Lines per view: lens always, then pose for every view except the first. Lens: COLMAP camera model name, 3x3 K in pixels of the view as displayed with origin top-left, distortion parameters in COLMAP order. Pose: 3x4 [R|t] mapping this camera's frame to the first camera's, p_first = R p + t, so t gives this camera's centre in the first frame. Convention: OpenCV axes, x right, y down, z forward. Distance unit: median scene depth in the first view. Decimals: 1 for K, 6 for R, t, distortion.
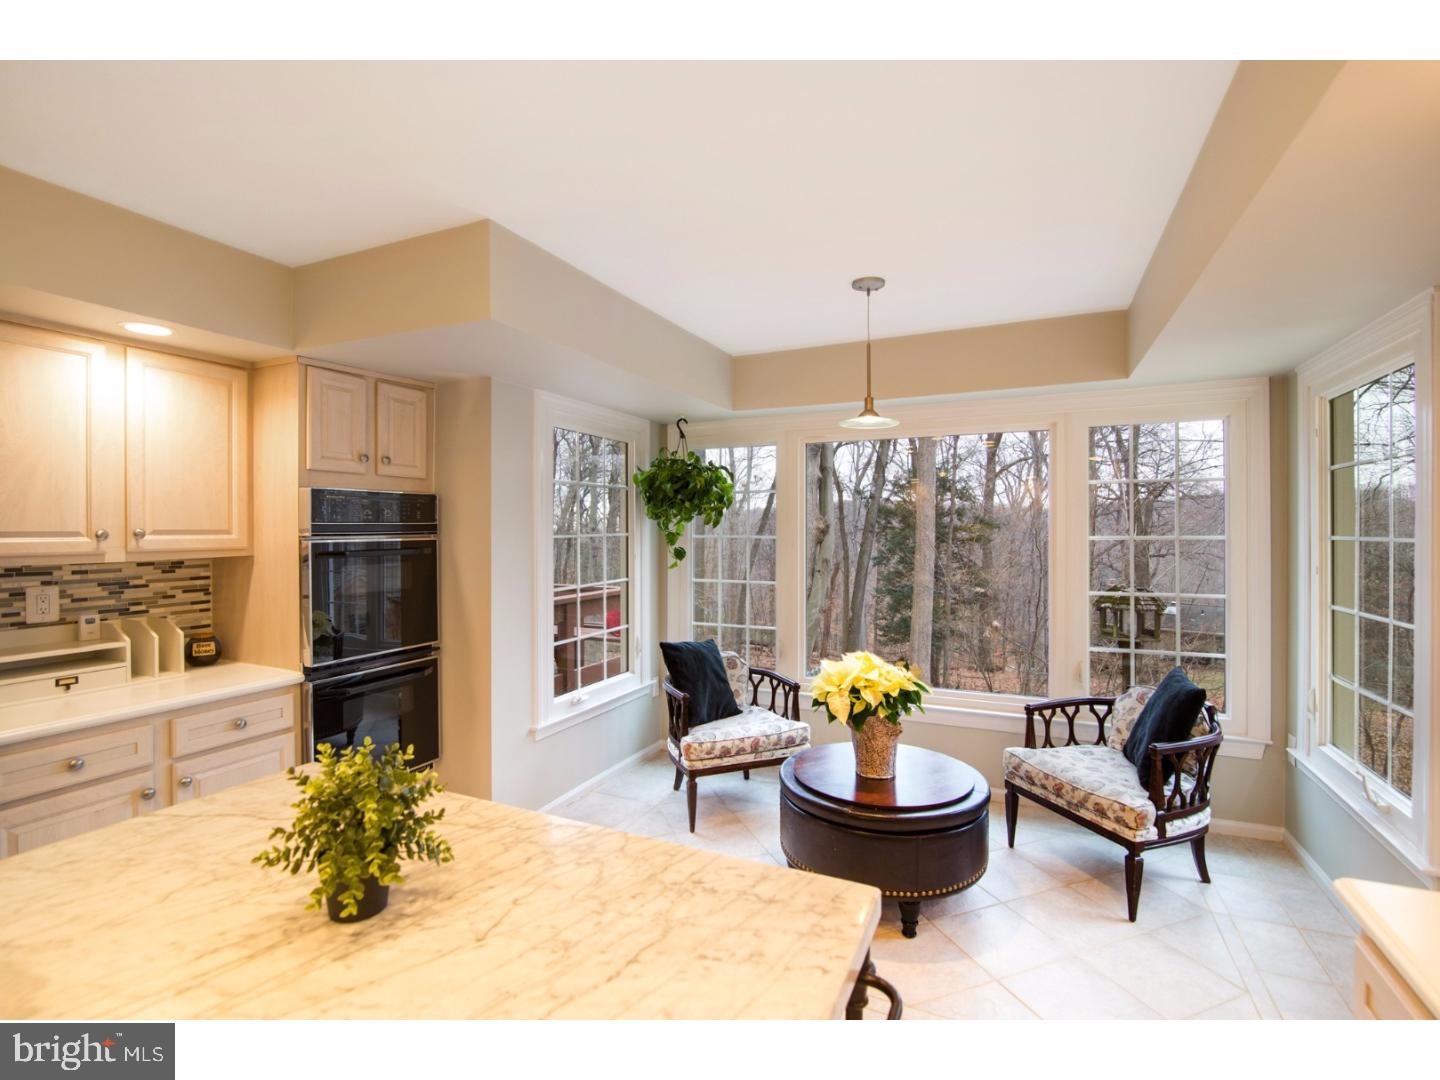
lens RADIAL K [[666.5, 0, 720.2], [0, 666.5, 532.2], [0, 0, 1]] dist [-0.001161, -0.000197]
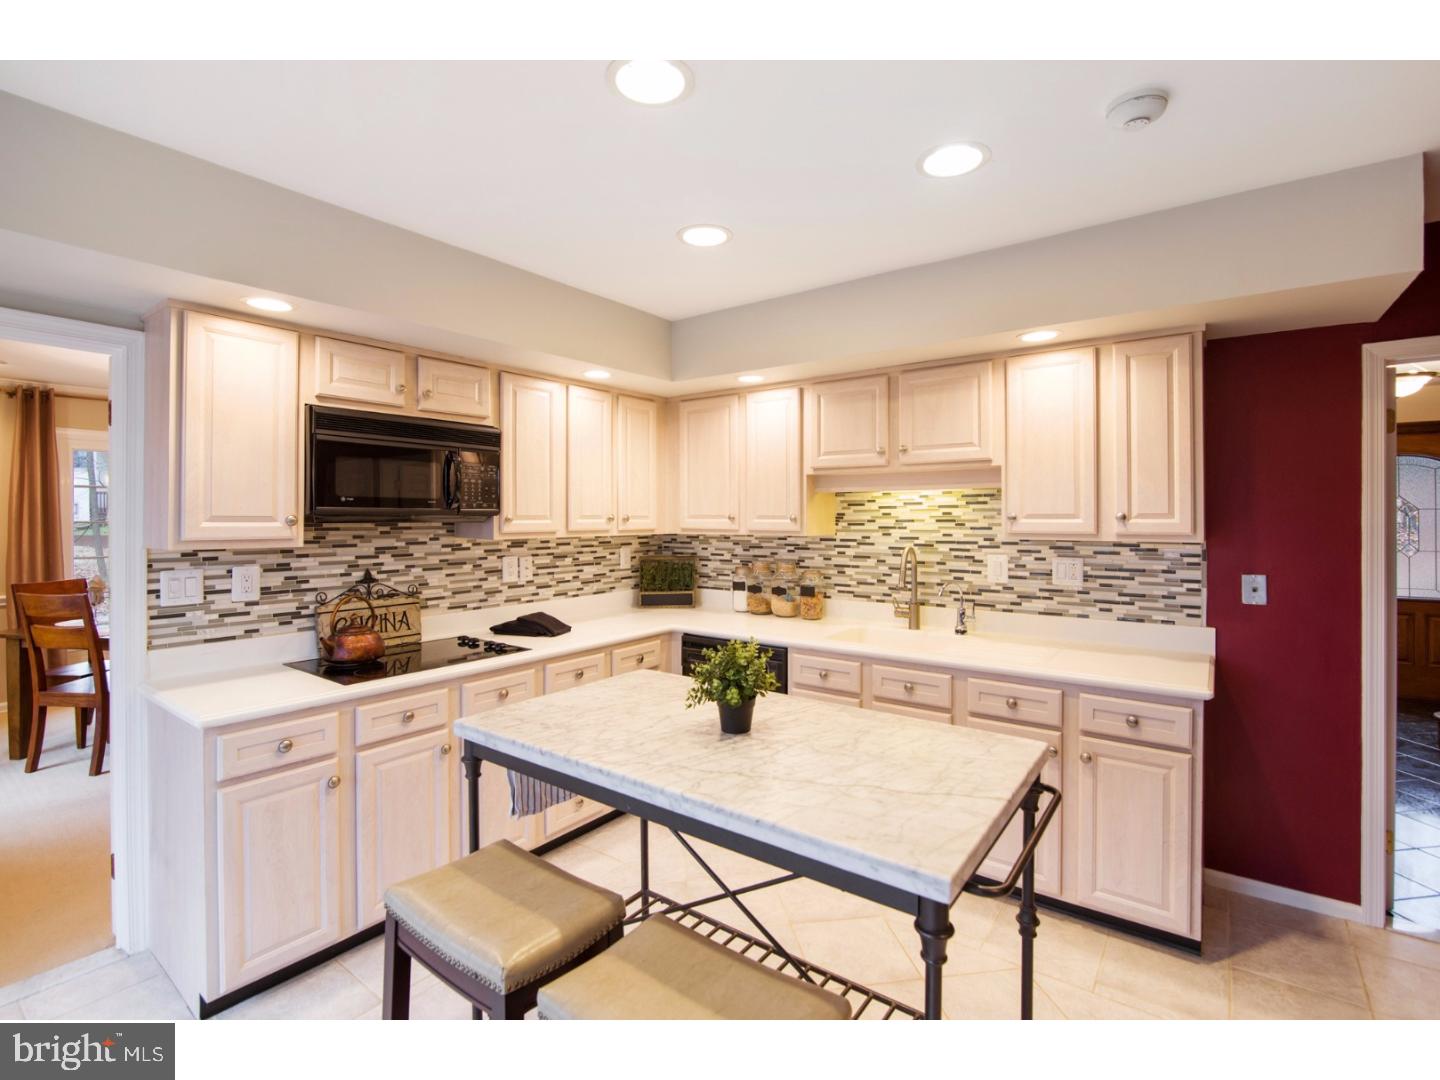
lens RADIAL K [[666.5, 0, 720.3], [0, 666.5, 527.0], [0, 0, 1]] dist [-0.001161, -0.000197]
pose [[-0.978109, 0.001480, 0.208090, -0.802471], [0.004742, 0.999874, 0.015177, -0.001191], [-0.208041, 0.015831, -0.977992, 2.517386]]
